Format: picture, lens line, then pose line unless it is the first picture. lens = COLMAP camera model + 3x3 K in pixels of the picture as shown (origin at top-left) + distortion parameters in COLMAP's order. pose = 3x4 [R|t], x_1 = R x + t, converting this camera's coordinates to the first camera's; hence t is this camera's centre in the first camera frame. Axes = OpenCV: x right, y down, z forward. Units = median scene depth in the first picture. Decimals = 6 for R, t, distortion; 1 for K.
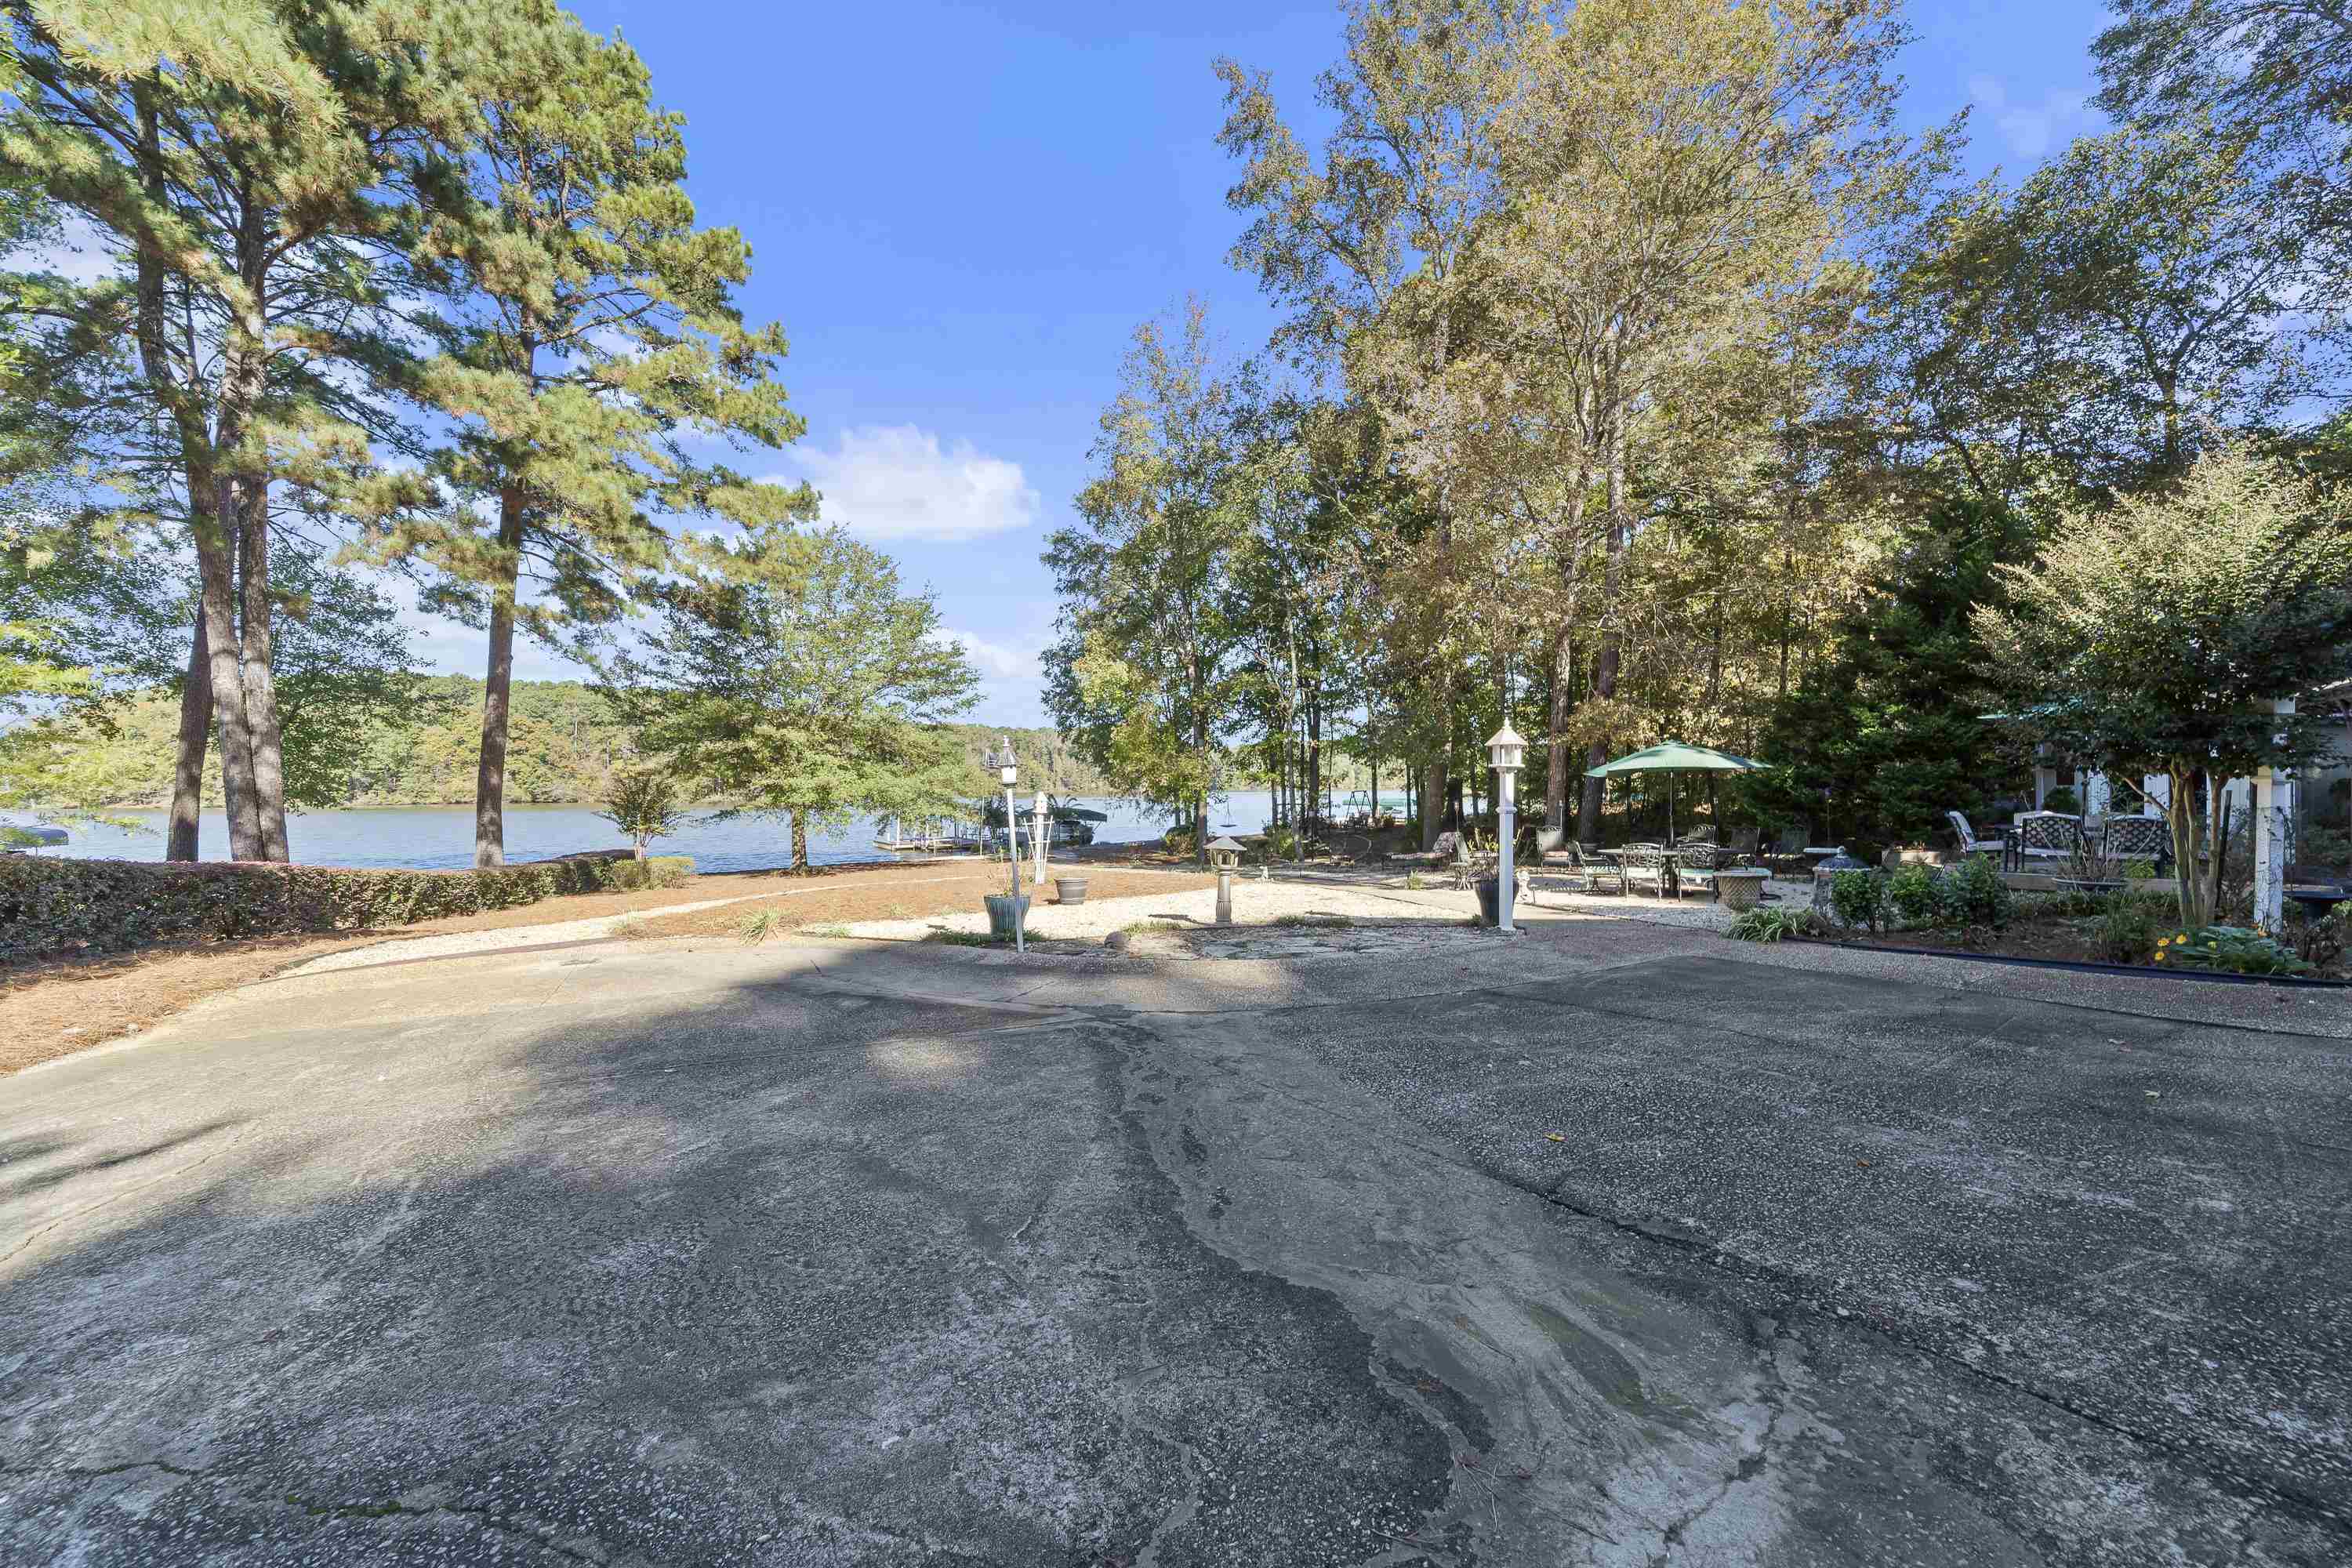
lens RADIAL K [[891.5, 0, 1182.2], [0, 891.5, 786.5], [0, 0, 1]] dist [-0.000060, 0.000387]
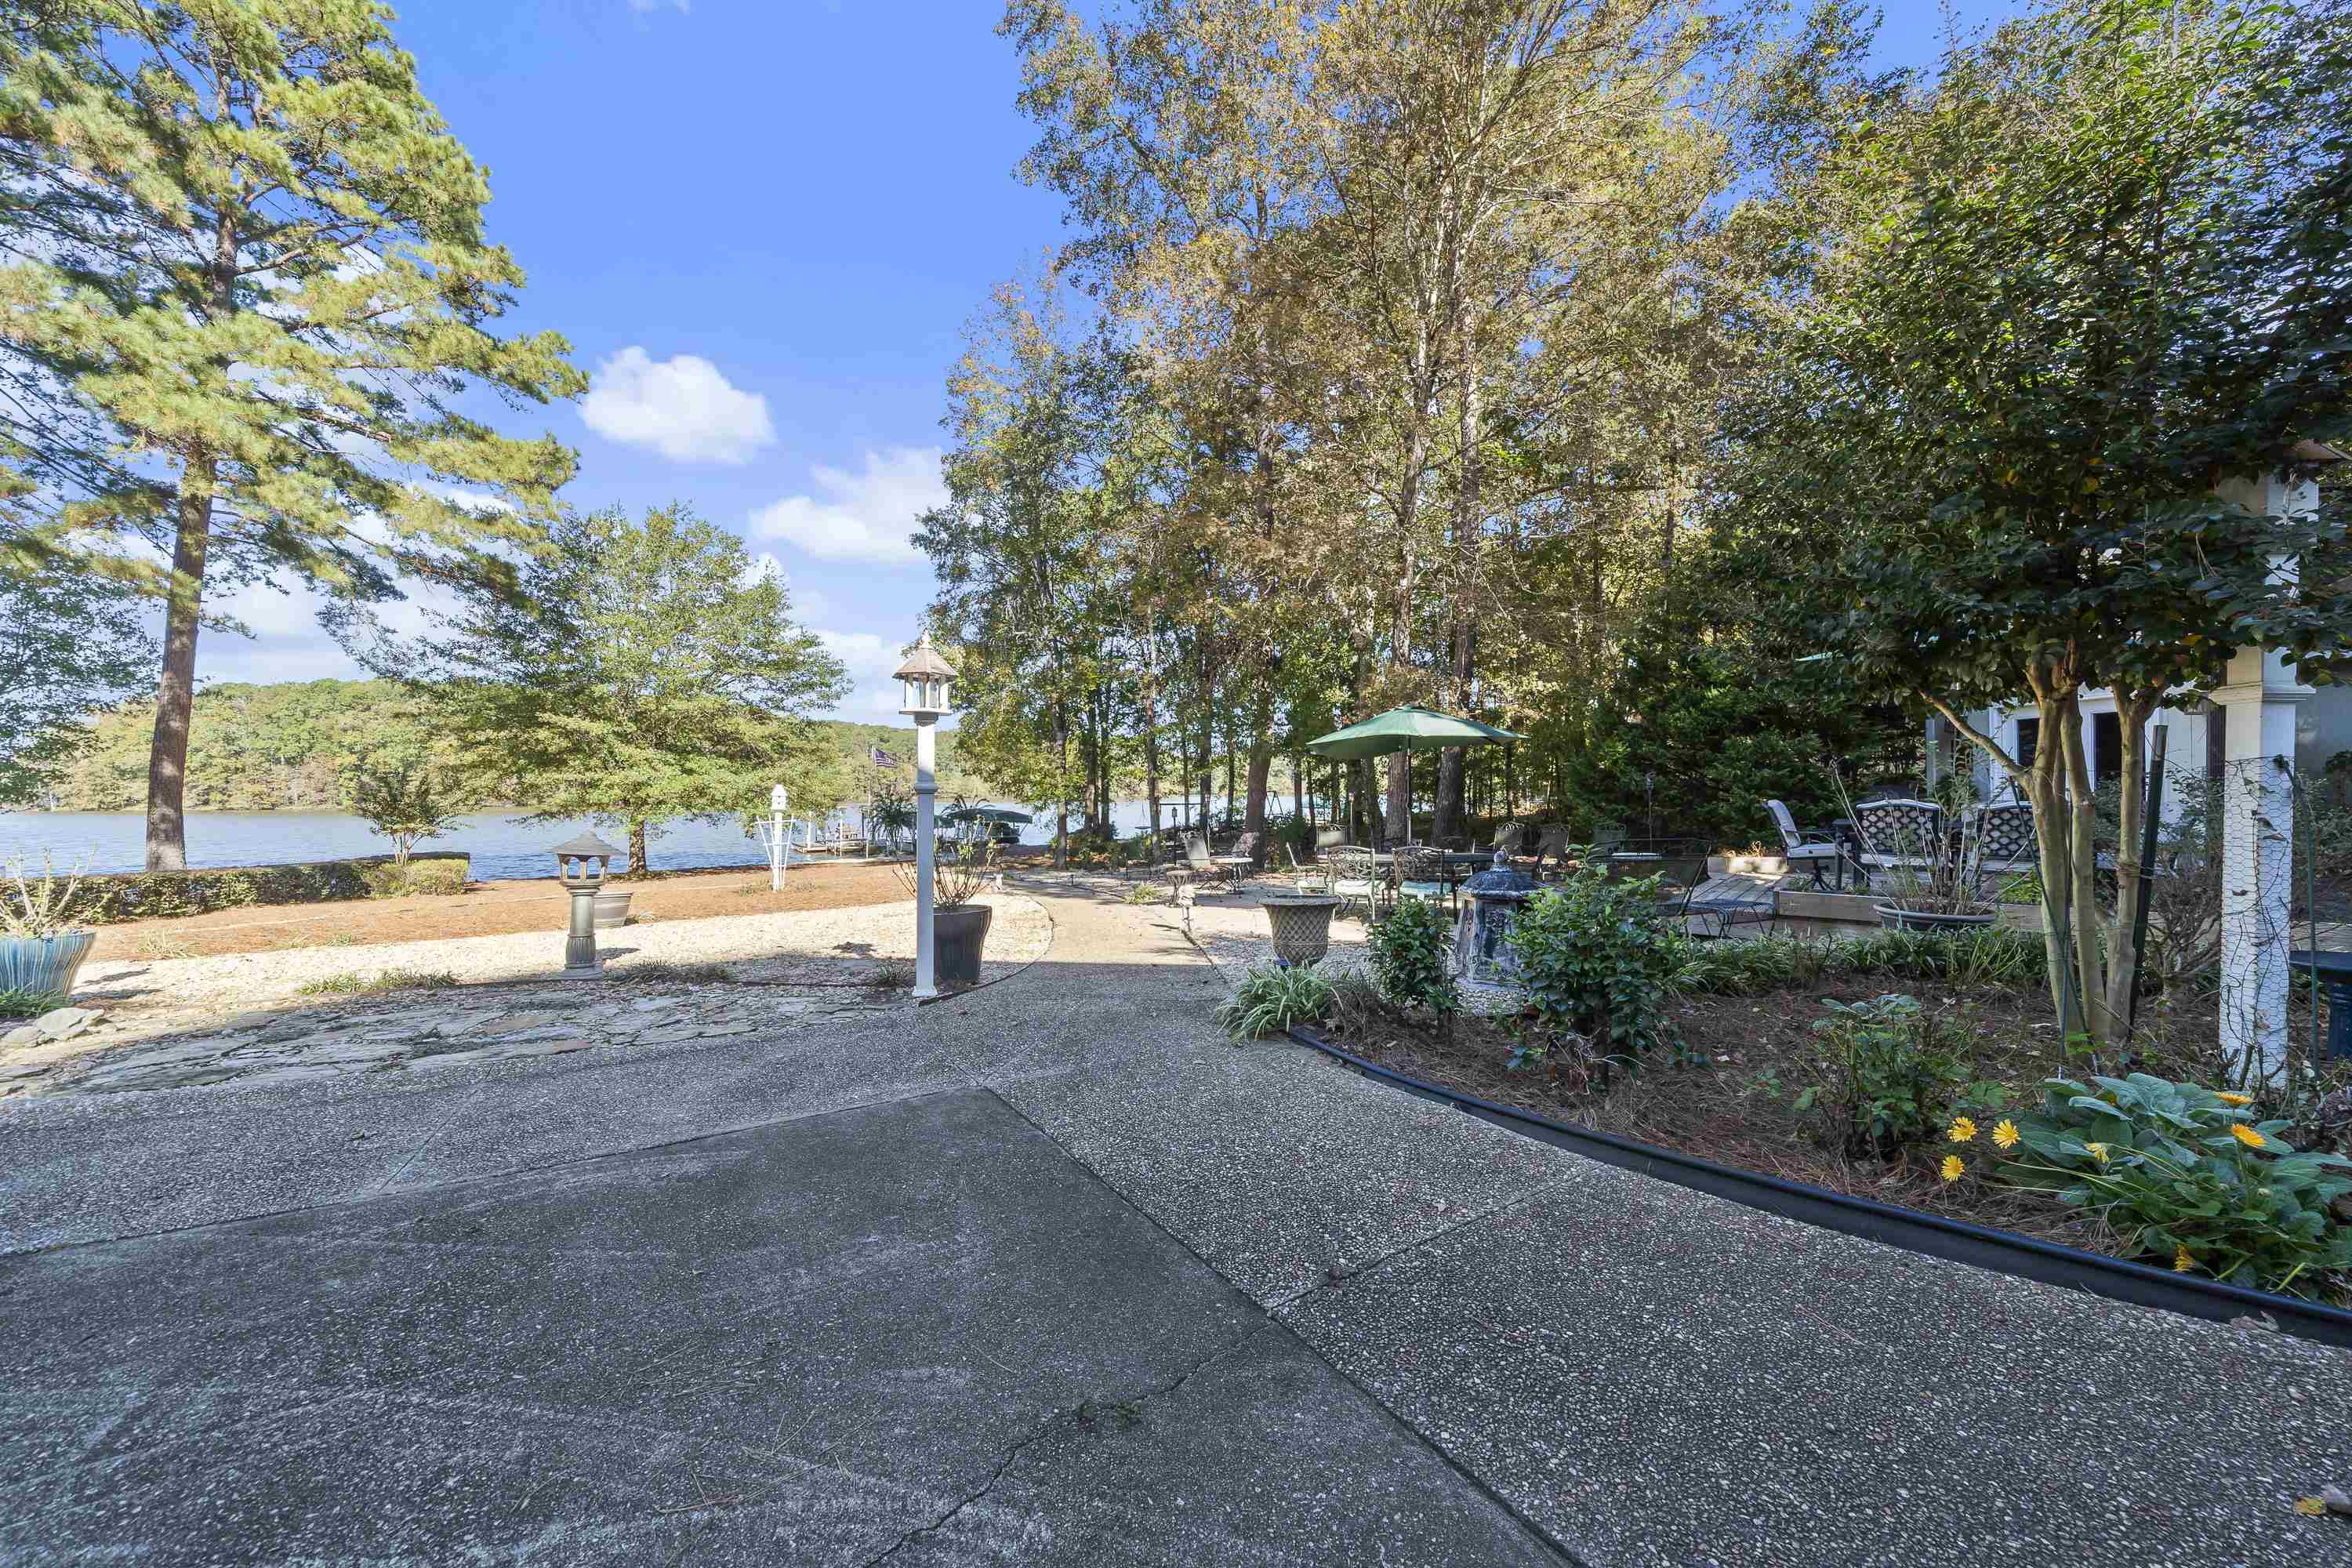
lens RADIAL K [[842.8, 0, 1186.0], [0, 842.8, 786.6], [0, 0, 1]] dist [-0.001239, -0.000321]
pose [[0.999966, 0.001296, -0.008165, 0.228405], [-0.001356, 0.999973, -0.007276, 0.012605], [0.008155, 0.007287, 0.999940, 0.190918]]
